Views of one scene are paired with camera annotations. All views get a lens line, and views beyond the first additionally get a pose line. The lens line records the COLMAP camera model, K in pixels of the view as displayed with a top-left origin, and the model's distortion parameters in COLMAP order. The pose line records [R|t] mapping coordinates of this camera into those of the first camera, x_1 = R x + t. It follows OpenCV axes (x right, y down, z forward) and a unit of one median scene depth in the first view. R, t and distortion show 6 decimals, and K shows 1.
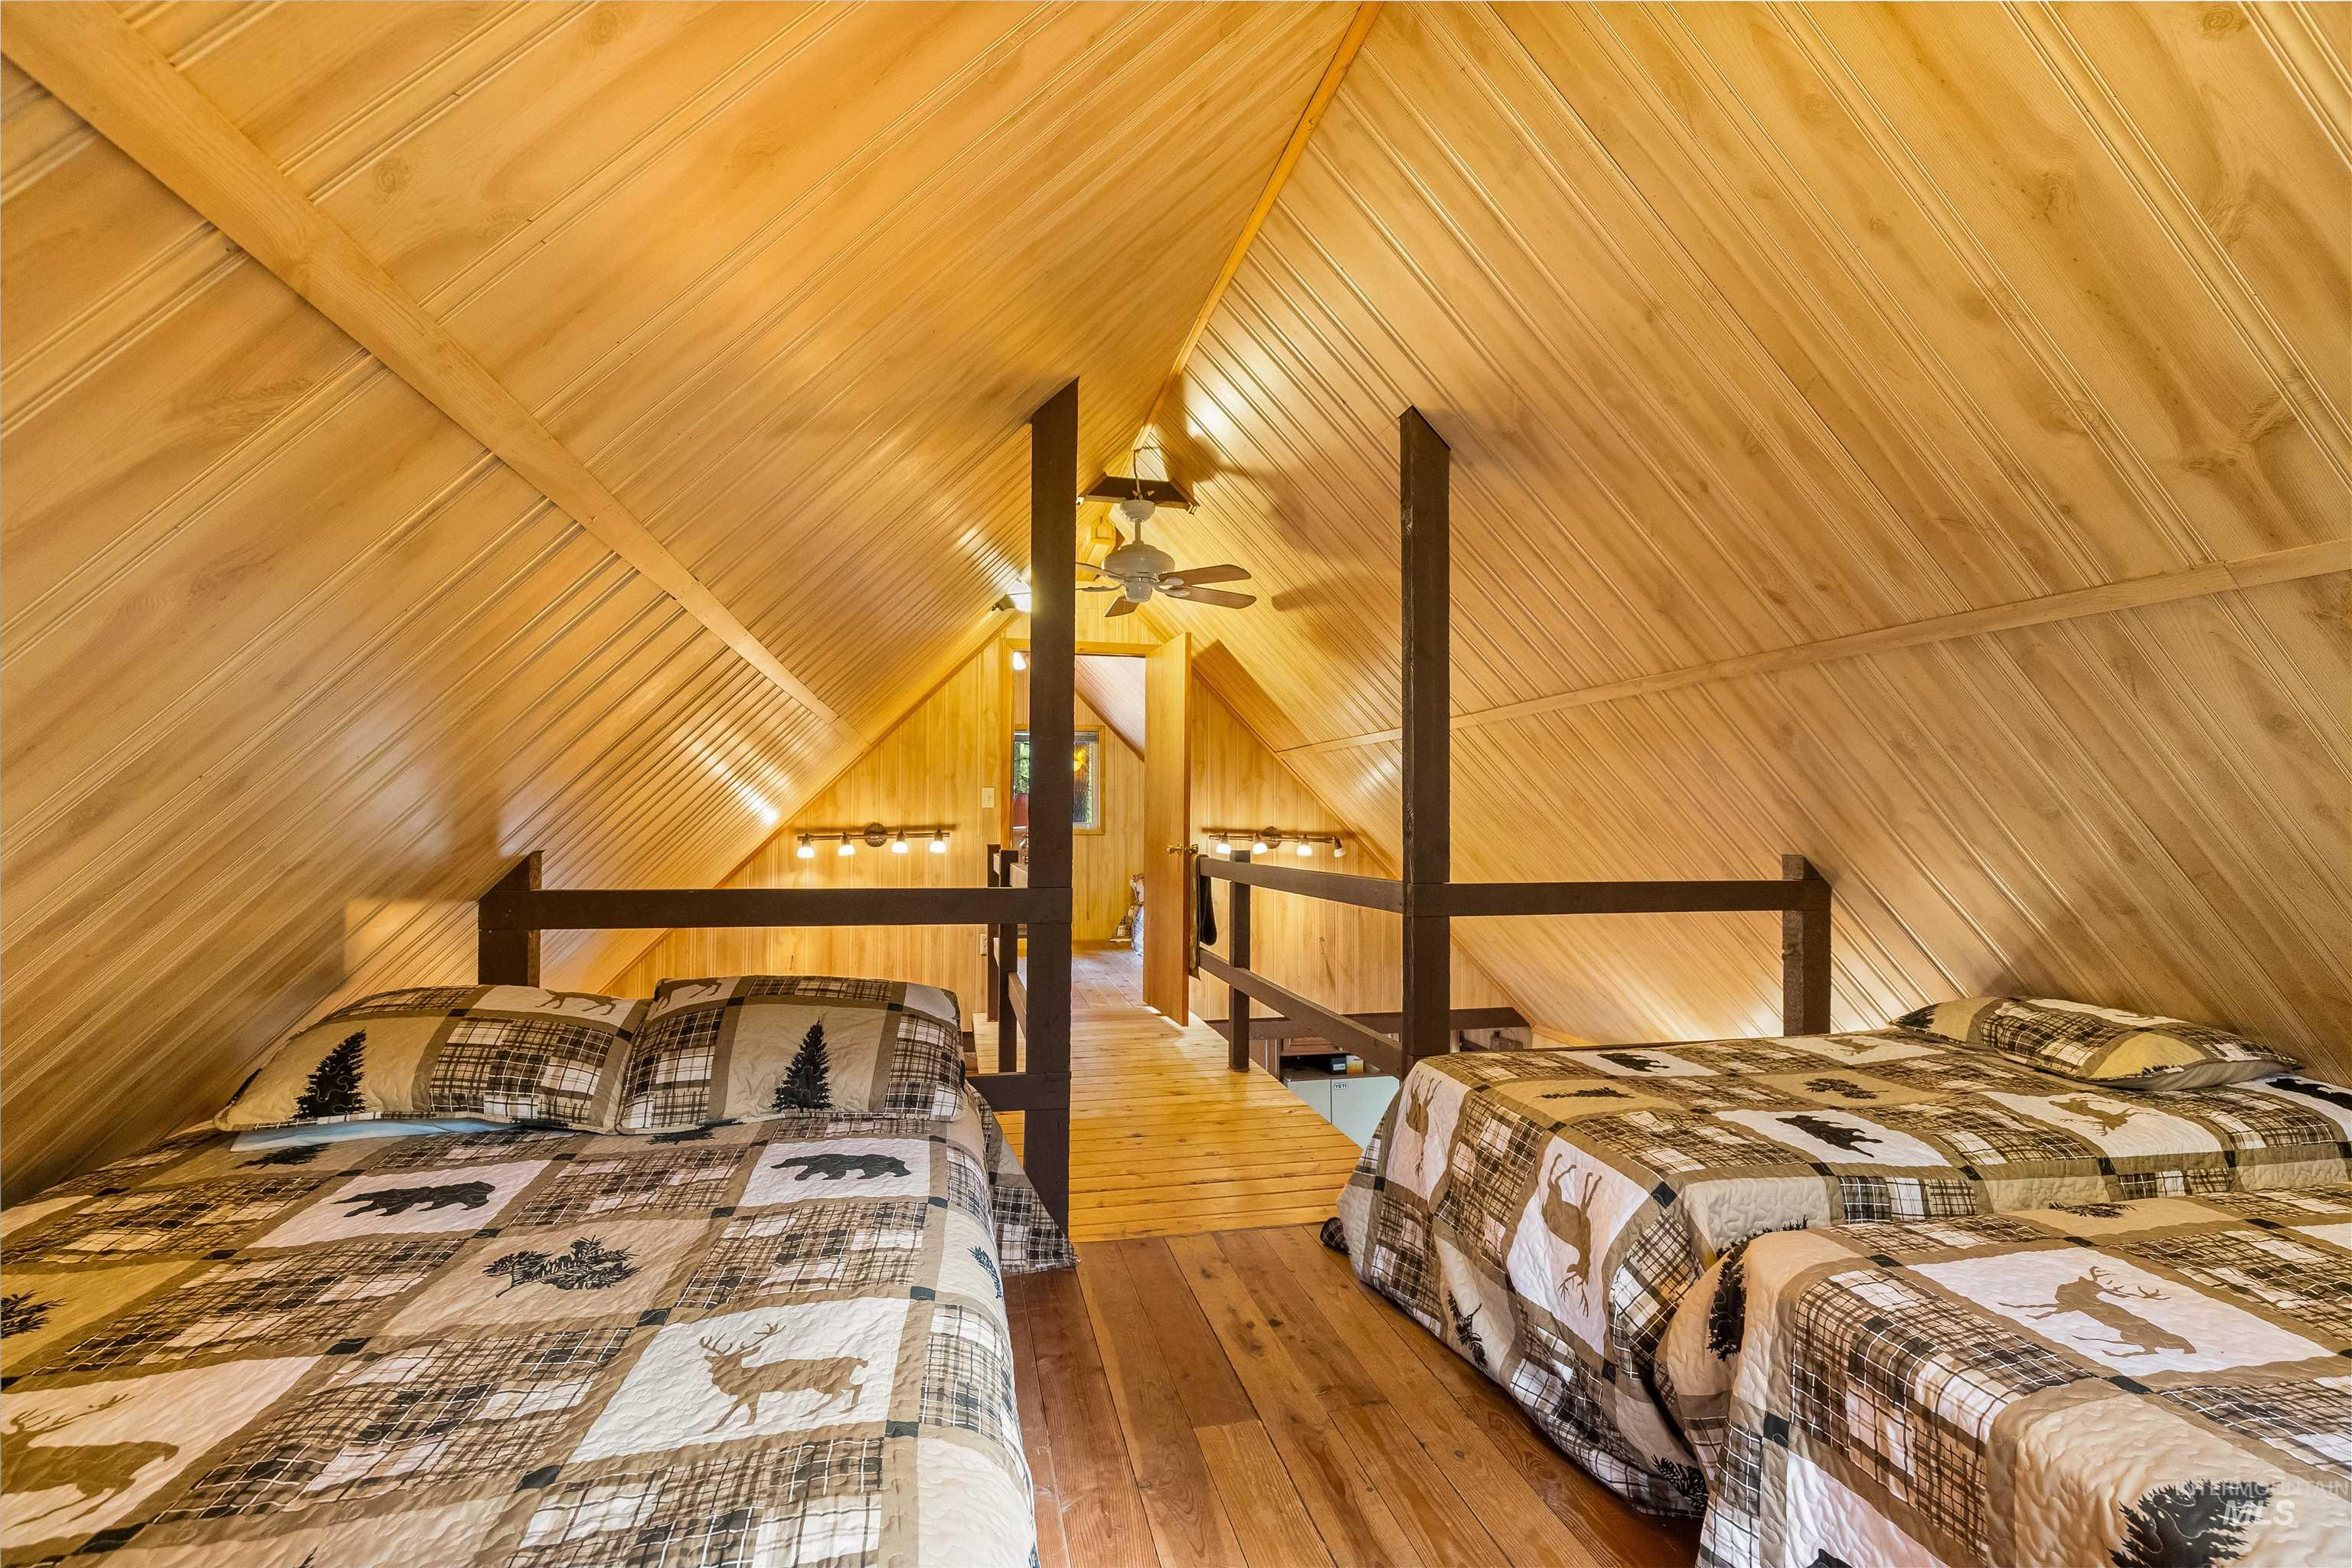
lens RADIAL K [[1080.7, 0, 1184.2], [0, 1080.7, 795.5], [0, 0, 1]] dist [-0.001351, 0.000711]
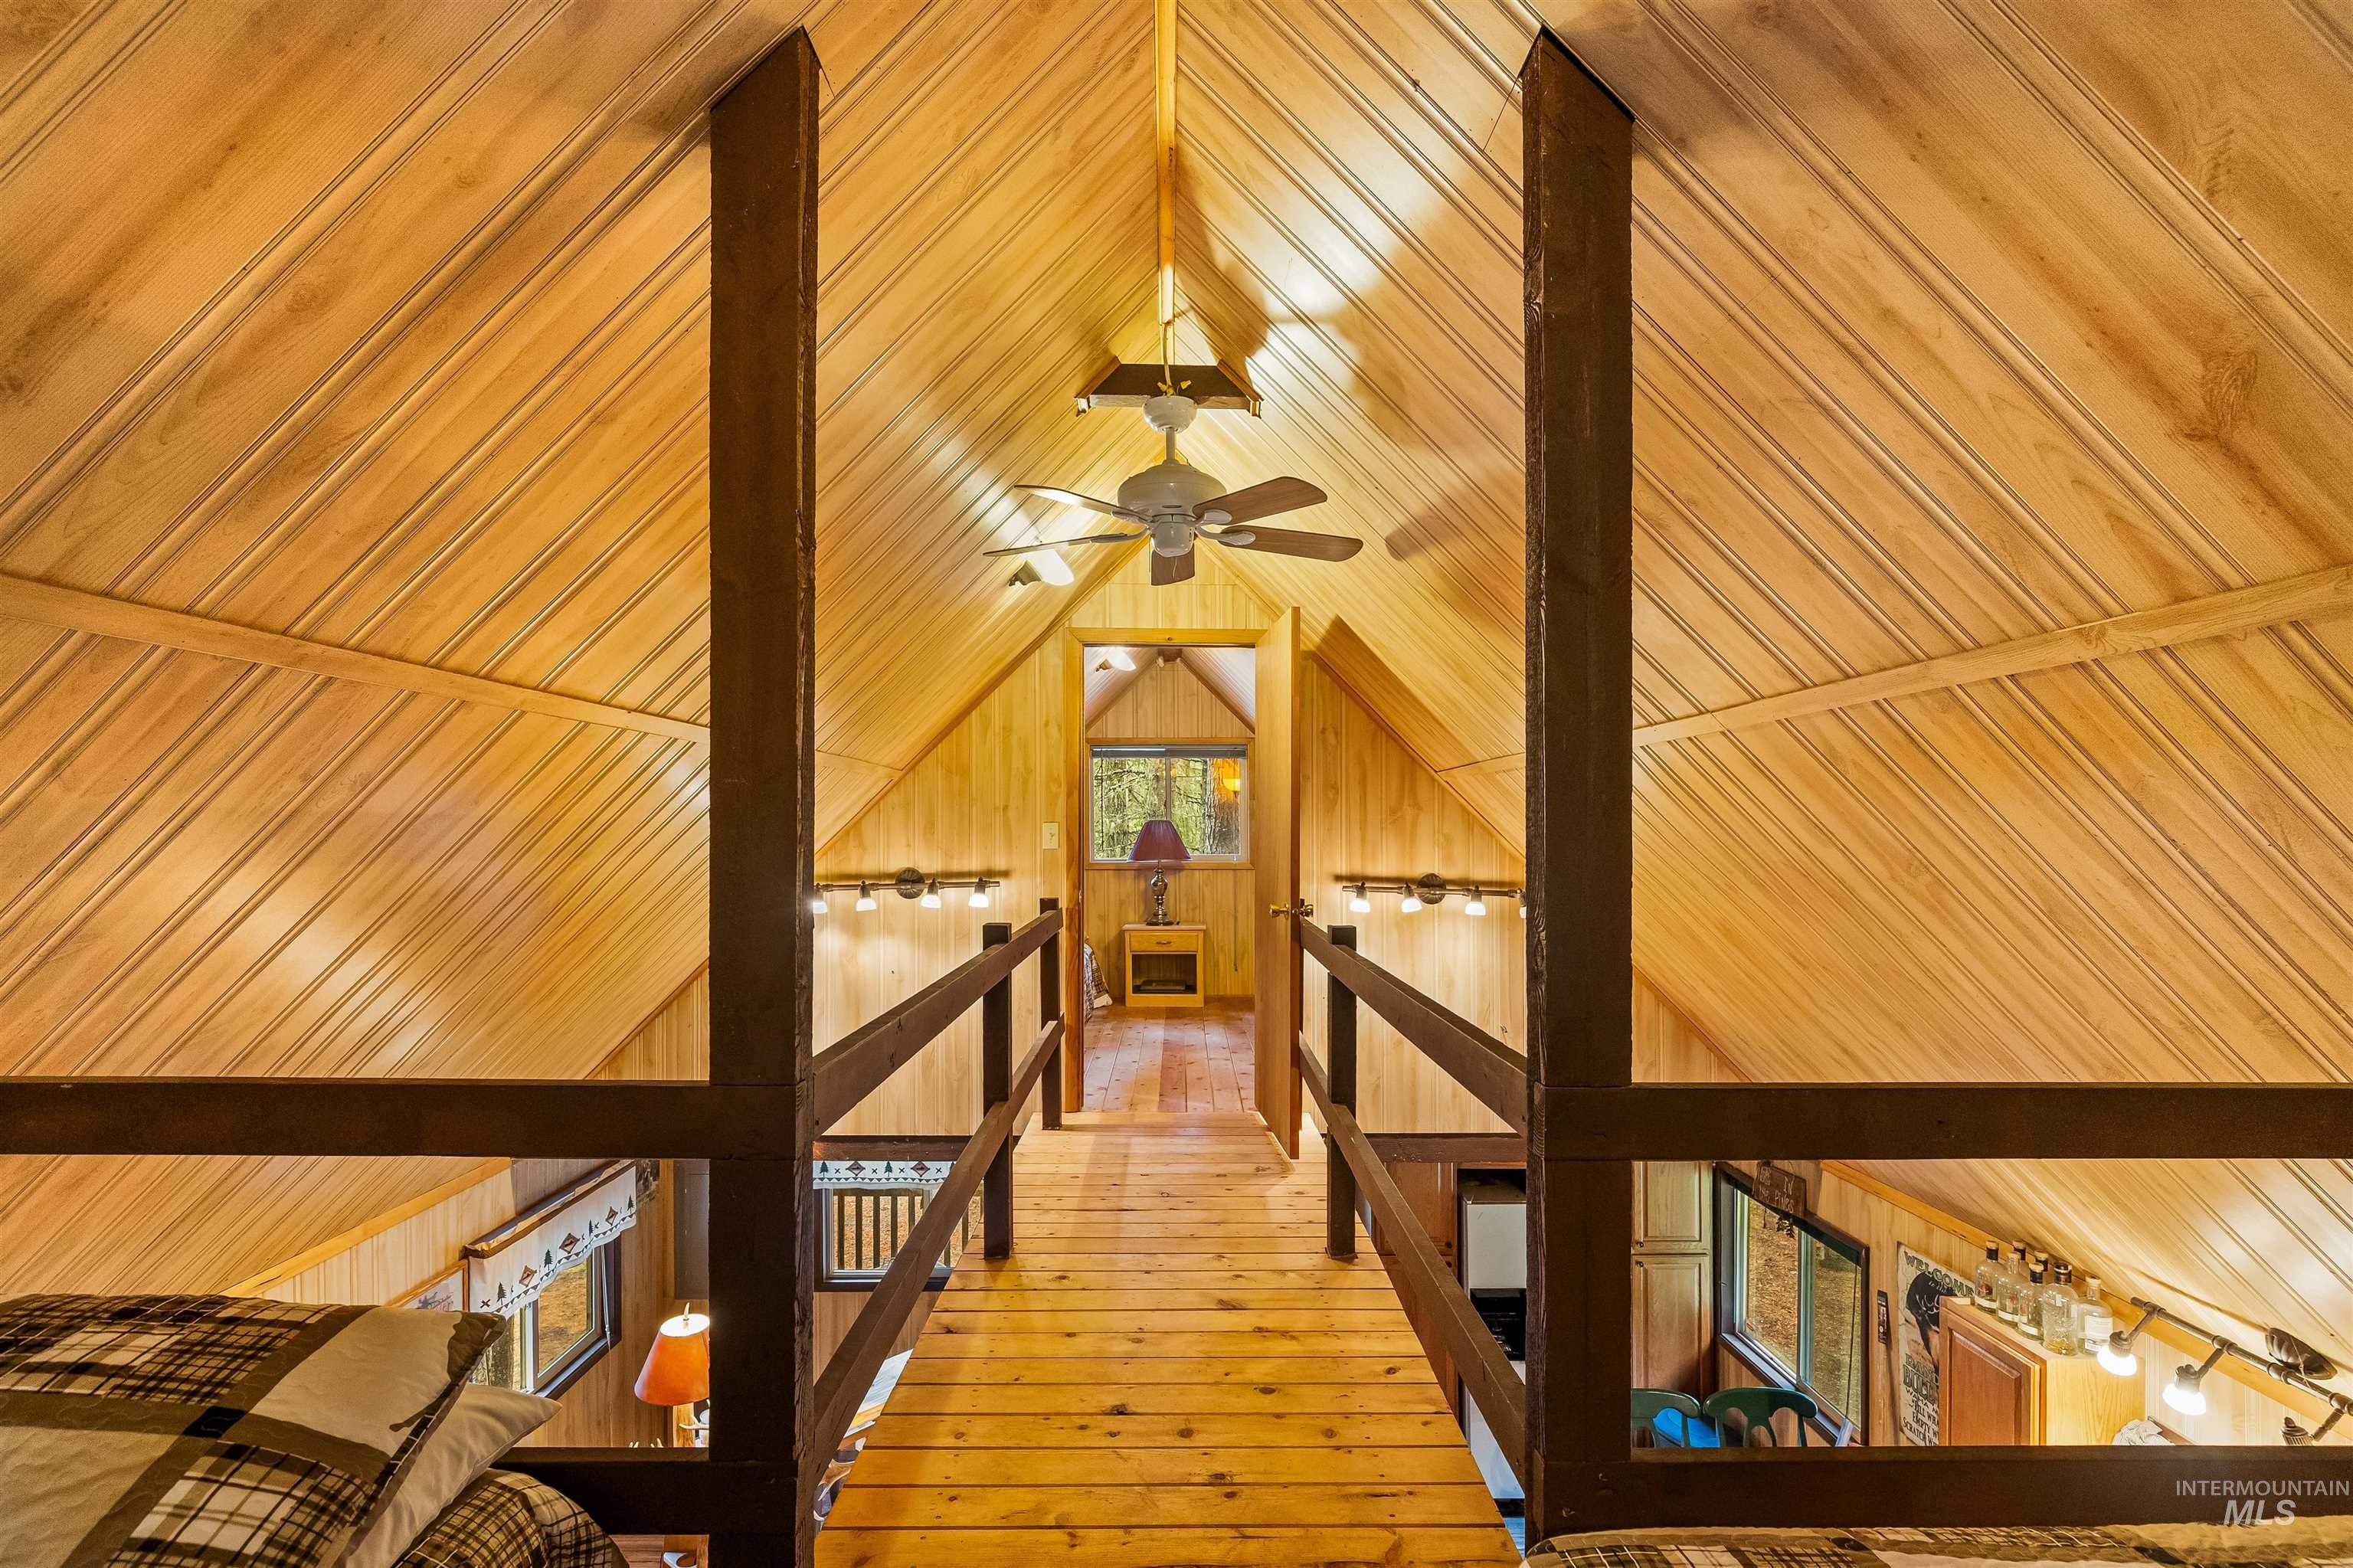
lens RADIAL K [[1123.9, 0, 1177.3], [0, 1123.9, 829.8], [0, 0, 1]] dist [-0.004308, -0.000742]
pose [[0.978487, -0.001801, -0.206300, 0.101720], [0.005854, 0.999802, 0.019034, -0.023785], [0.206224, -0.019832, 0.978304, 0.326624]]
